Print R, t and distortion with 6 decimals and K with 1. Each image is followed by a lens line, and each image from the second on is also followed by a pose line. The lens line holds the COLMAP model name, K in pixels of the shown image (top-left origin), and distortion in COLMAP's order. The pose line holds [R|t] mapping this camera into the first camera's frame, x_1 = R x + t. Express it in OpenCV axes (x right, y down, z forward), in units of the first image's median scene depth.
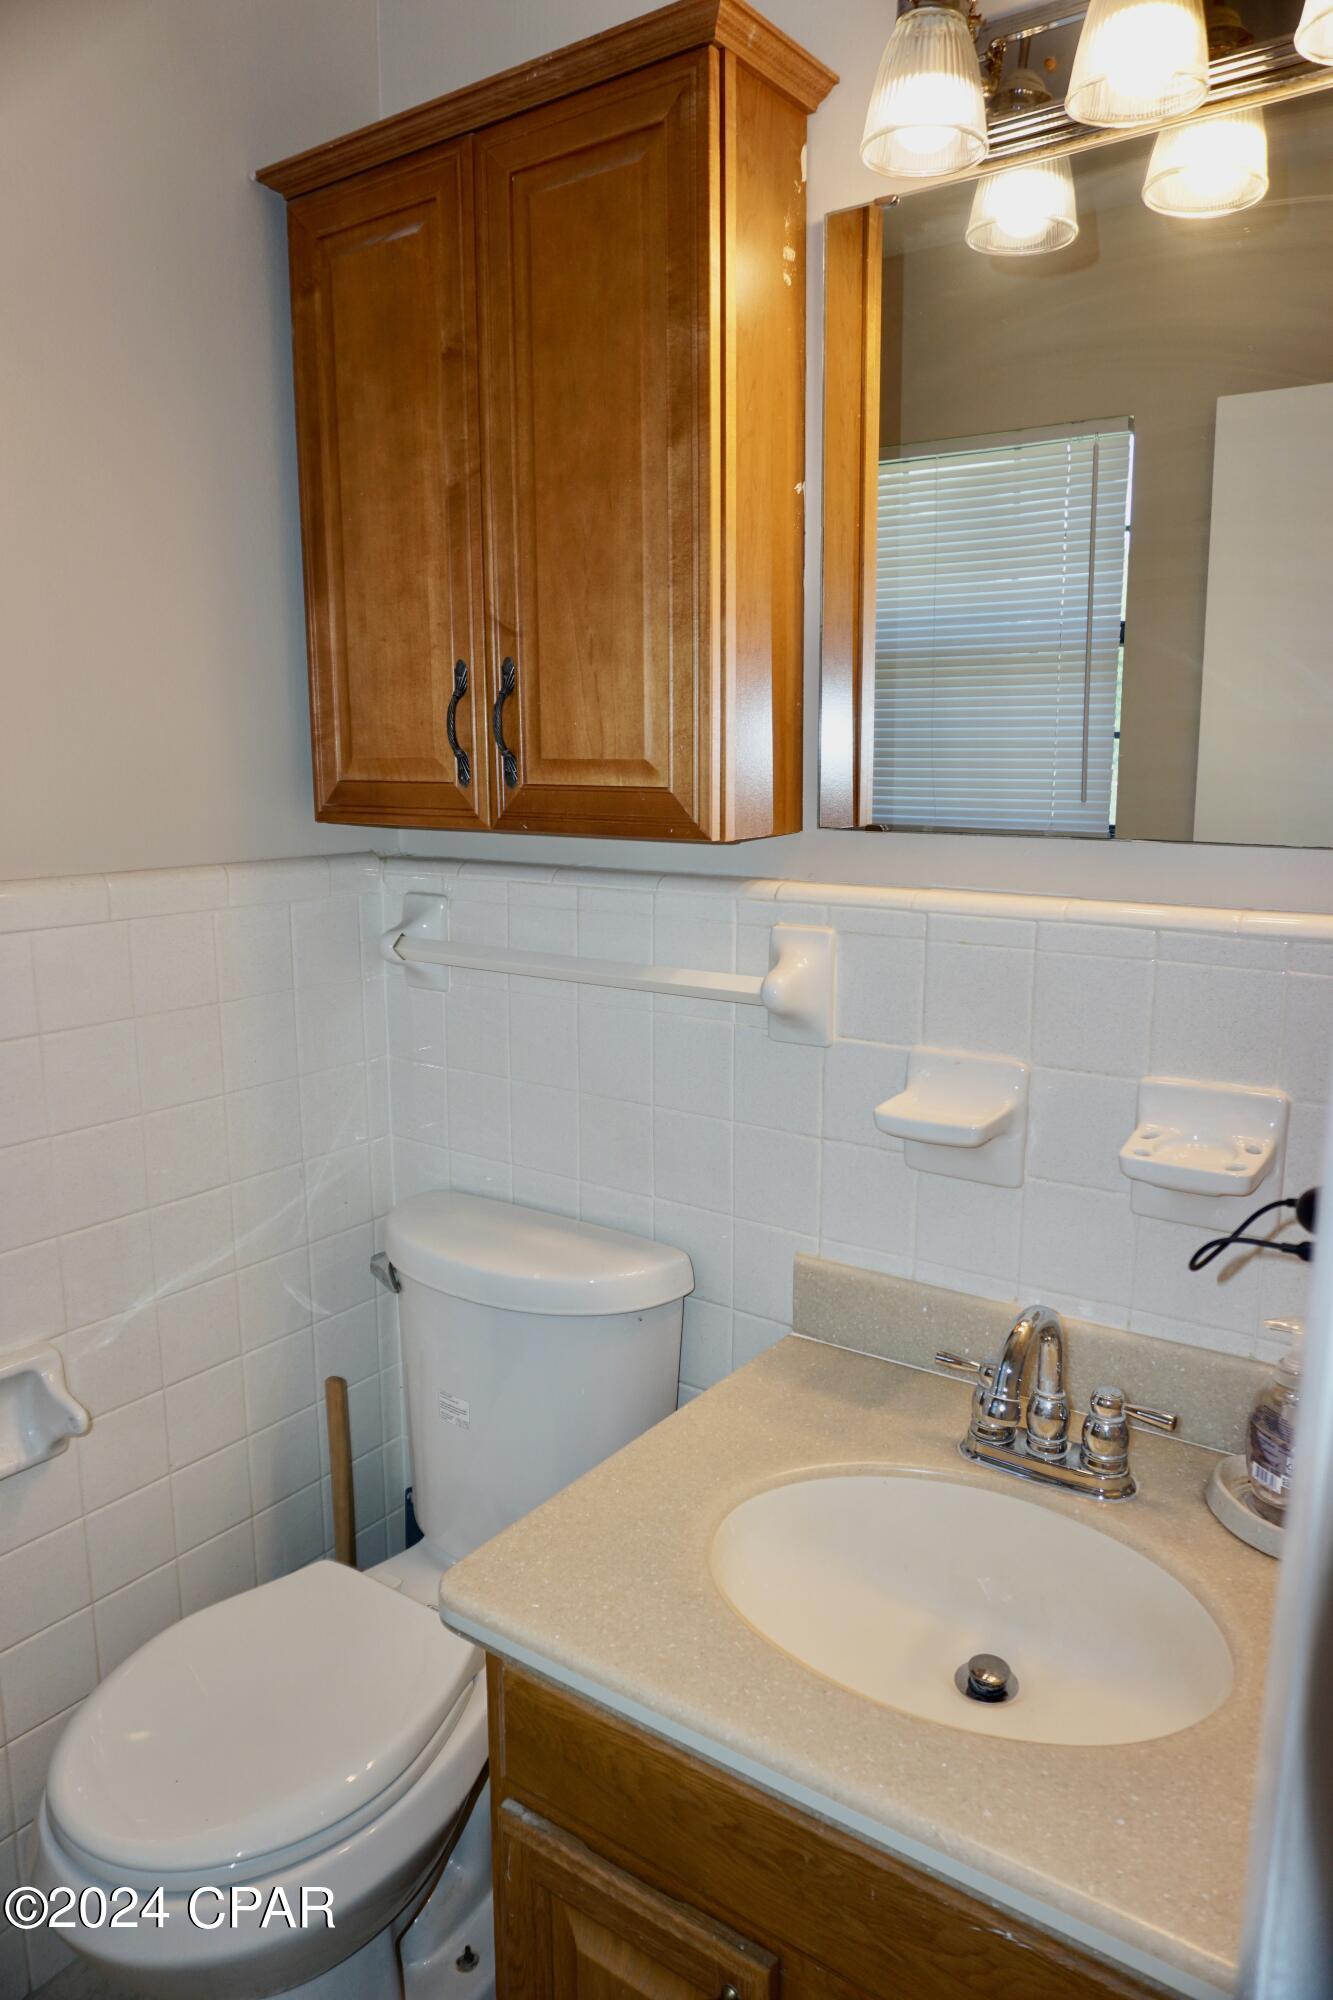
lens RADIAL K [[1313.4, 0, 666.5], [0, 1313.4, 1000.0], [0, 0, 1]] dist [-0.054465, 0.037800]
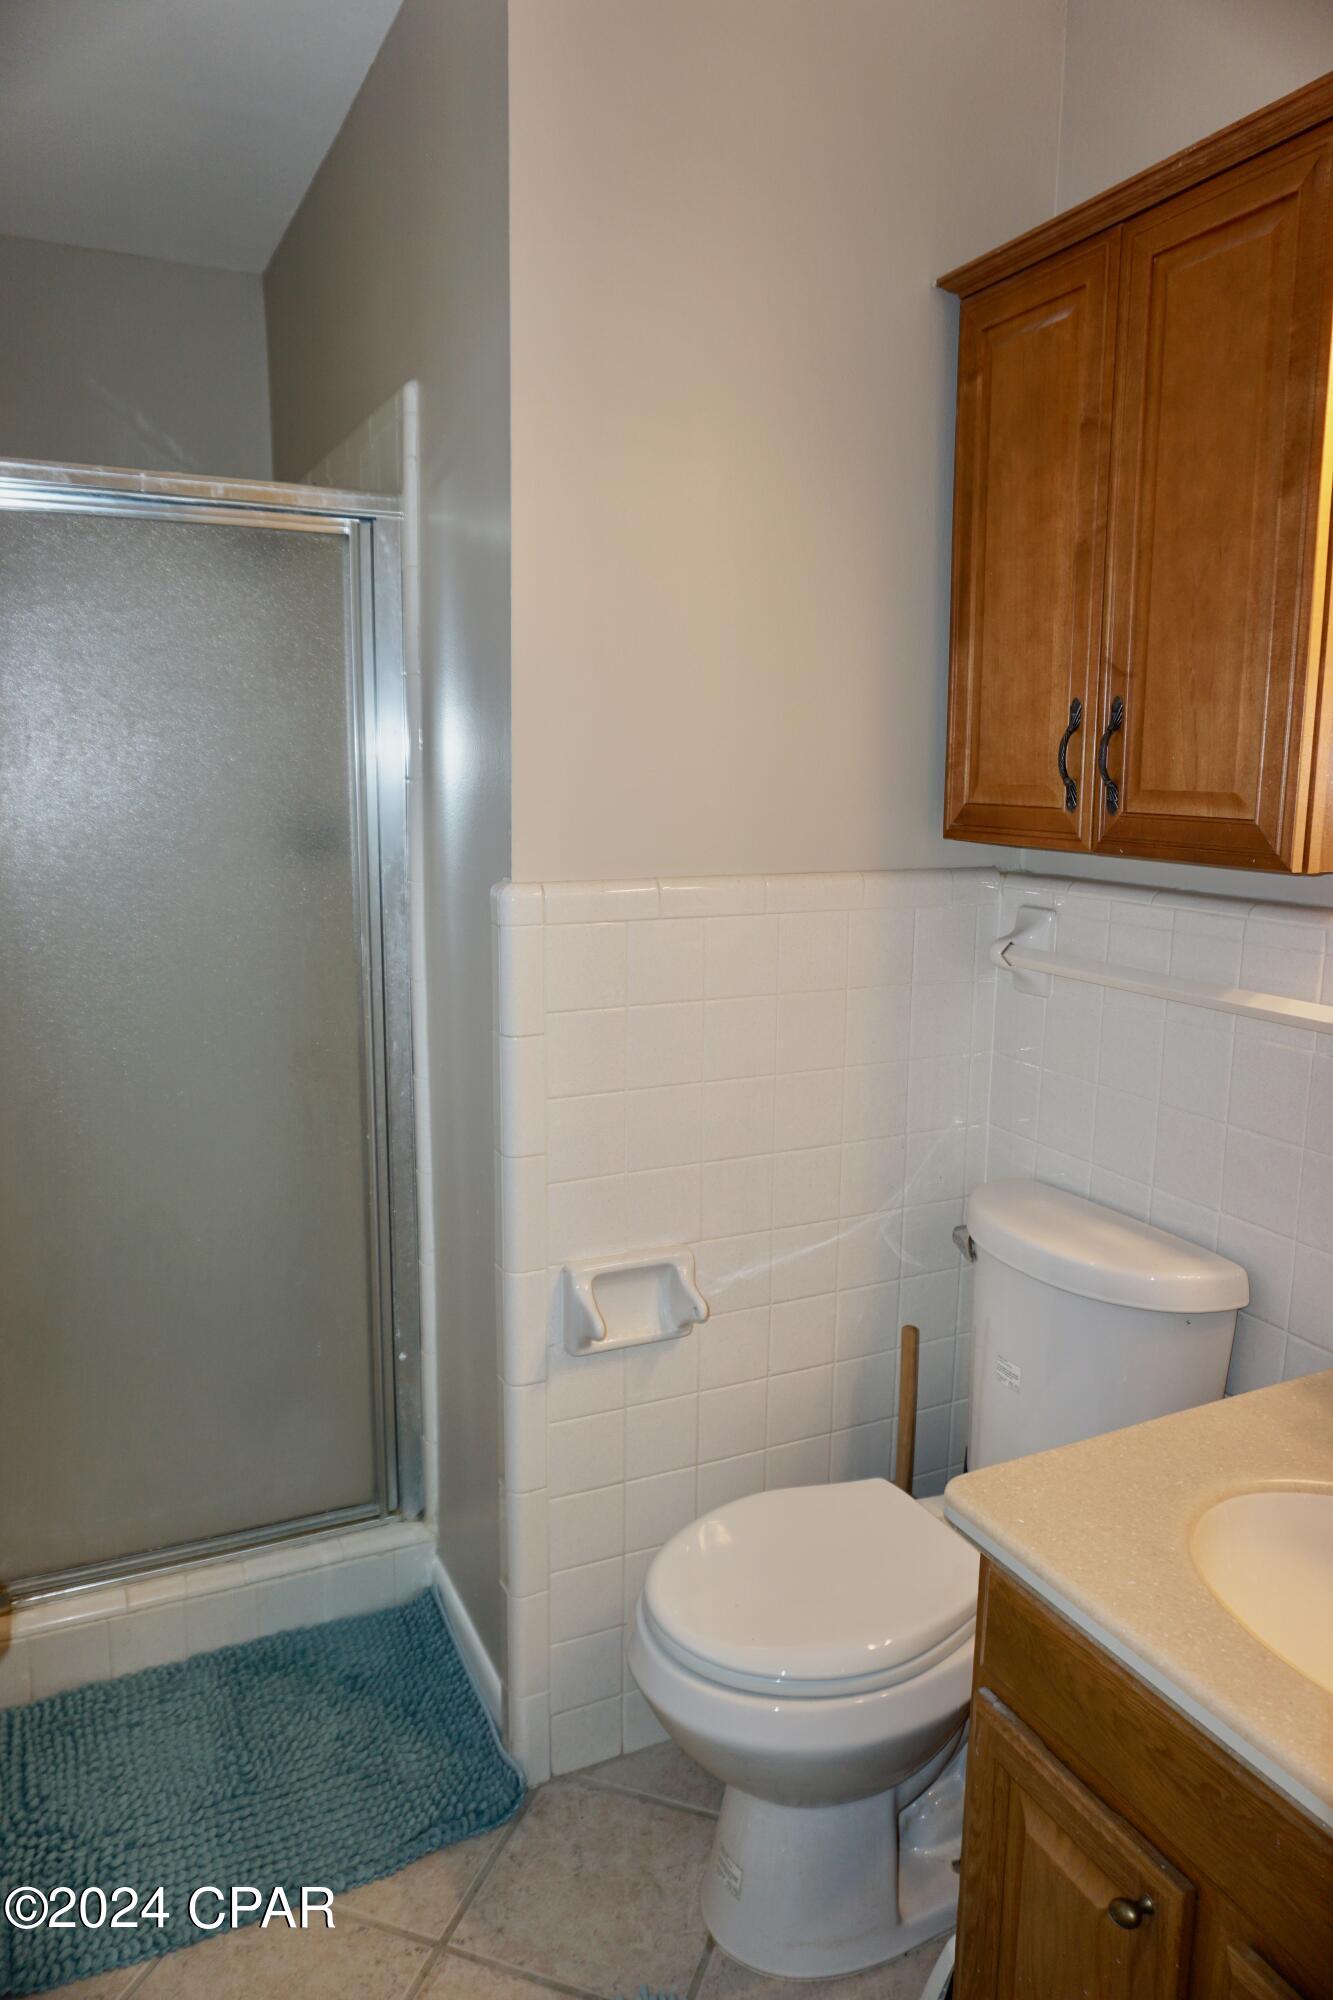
lens RADIAL K [[1313.4, 0, 666.5], [0, 1313.4, 1000.0], [0, 0, 1]] dist [-0.054465, 0.037800]
pose [[0.871512, 0.091022, -0.481853, 0.100473], [-0.094824, 0.995357, 0.016517, 0.009354], [0.481119, 0.031297, 0.876096, -0.132472]]
